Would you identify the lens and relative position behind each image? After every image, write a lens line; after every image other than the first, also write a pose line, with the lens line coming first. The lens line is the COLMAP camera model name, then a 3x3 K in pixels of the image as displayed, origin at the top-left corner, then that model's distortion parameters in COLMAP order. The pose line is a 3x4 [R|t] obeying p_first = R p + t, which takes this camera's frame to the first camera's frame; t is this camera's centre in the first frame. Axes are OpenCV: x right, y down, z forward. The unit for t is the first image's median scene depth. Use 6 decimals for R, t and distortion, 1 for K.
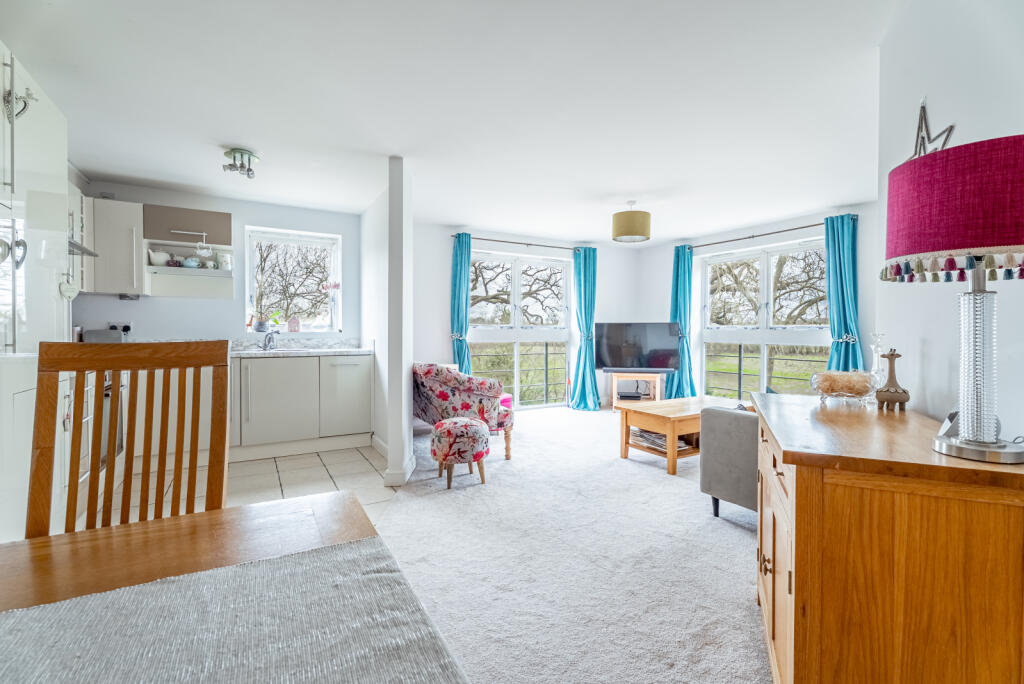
lens RADIAL K [[457.8, 0, 512.3], [0, 457.8, 334.5], [0, 0, 1]] dist [-0.000948, -0.000422]
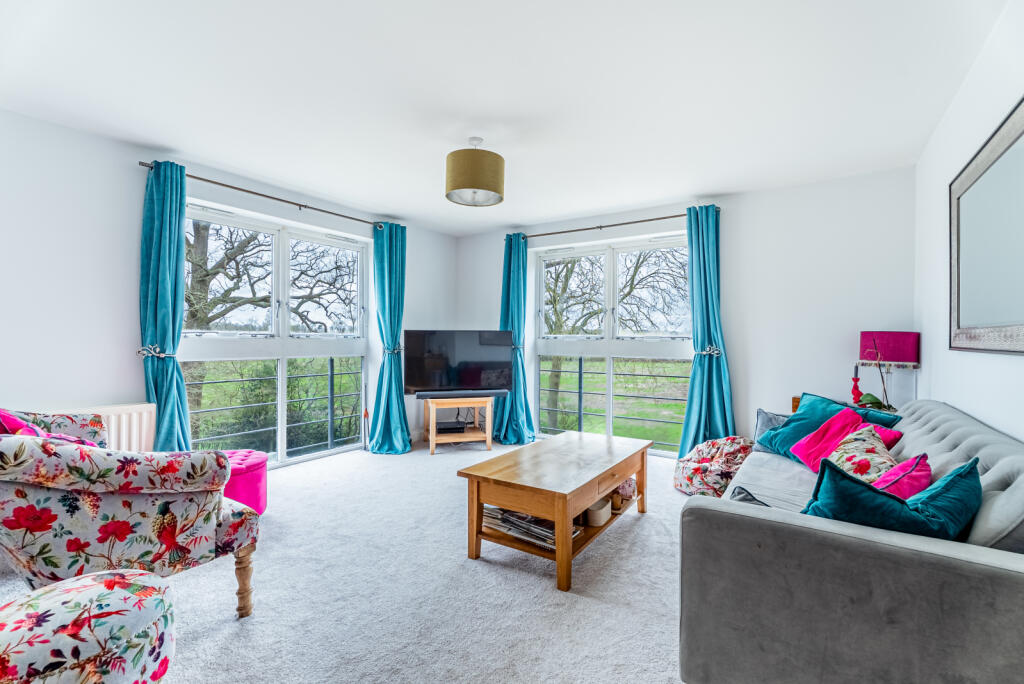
lens RADIAL K [[457.8, 0, 519.3], [0, 457.8, 342.1], [0, 0, 1]] dist [-0.000948, -0.000422]
pose [[0.894145, -0.000922, 0.447776, 0.029795], [0.002430, 0.999993, -0.002794, -0.005957], [-0.447770, 0.003586, 0.894141, 0.405118]]
